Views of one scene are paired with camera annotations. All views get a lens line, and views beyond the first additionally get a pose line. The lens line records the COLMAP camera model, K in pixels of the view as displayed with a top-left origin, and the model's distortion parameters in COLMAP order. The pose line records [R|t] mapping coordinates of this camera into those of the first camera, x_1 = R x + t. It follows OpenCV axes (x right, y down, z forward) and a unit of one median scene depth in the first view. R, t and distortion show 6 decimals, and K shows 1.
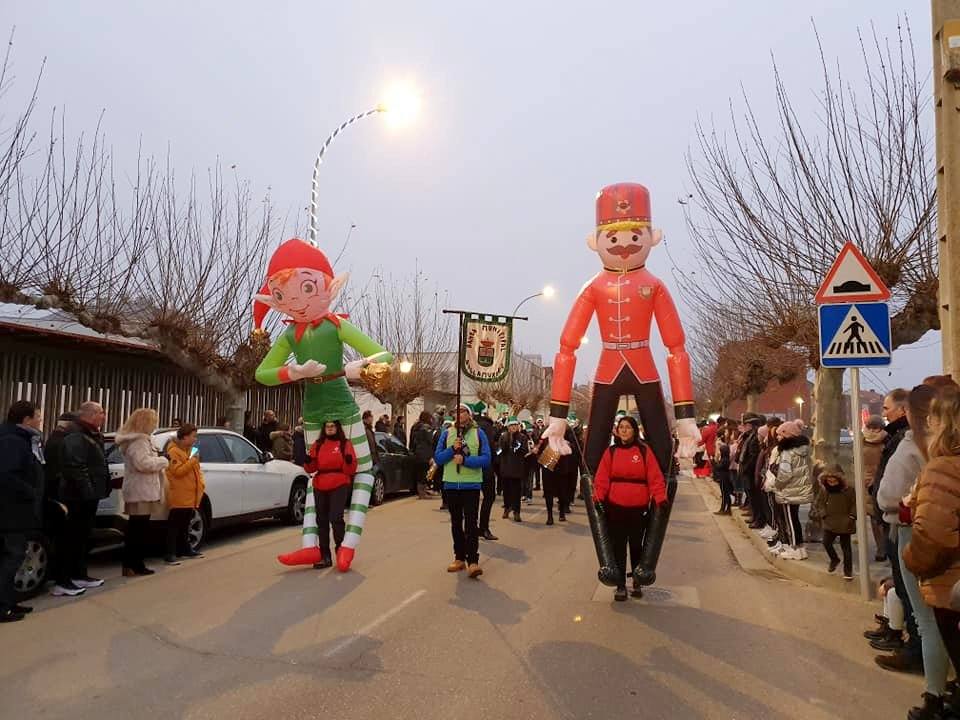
lens RADIAL K [[758.0, 0, 480.0], [0, 758.0, 360.0], [0, 0, 1]] dist [0.082470, -0.132029]
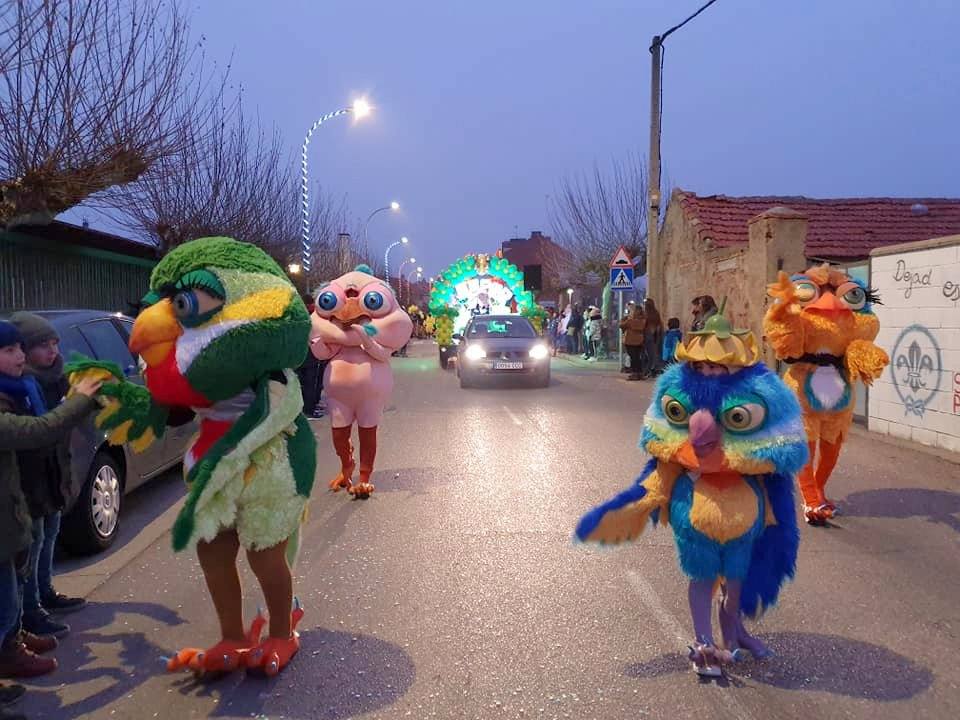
lens RADIAL K [[758.0, 0, 480.0], [0, 758.0, 360.0], [0, 0, 1]] dist [0.082470, -0.132029]
pose [[0.957844, -0.030875, 0.285626, -0.712113], [-0.015334, 0.987297, 0.158146, -0.151380], [-0.286880, -0.155859, 0.945203, -1.338927]]
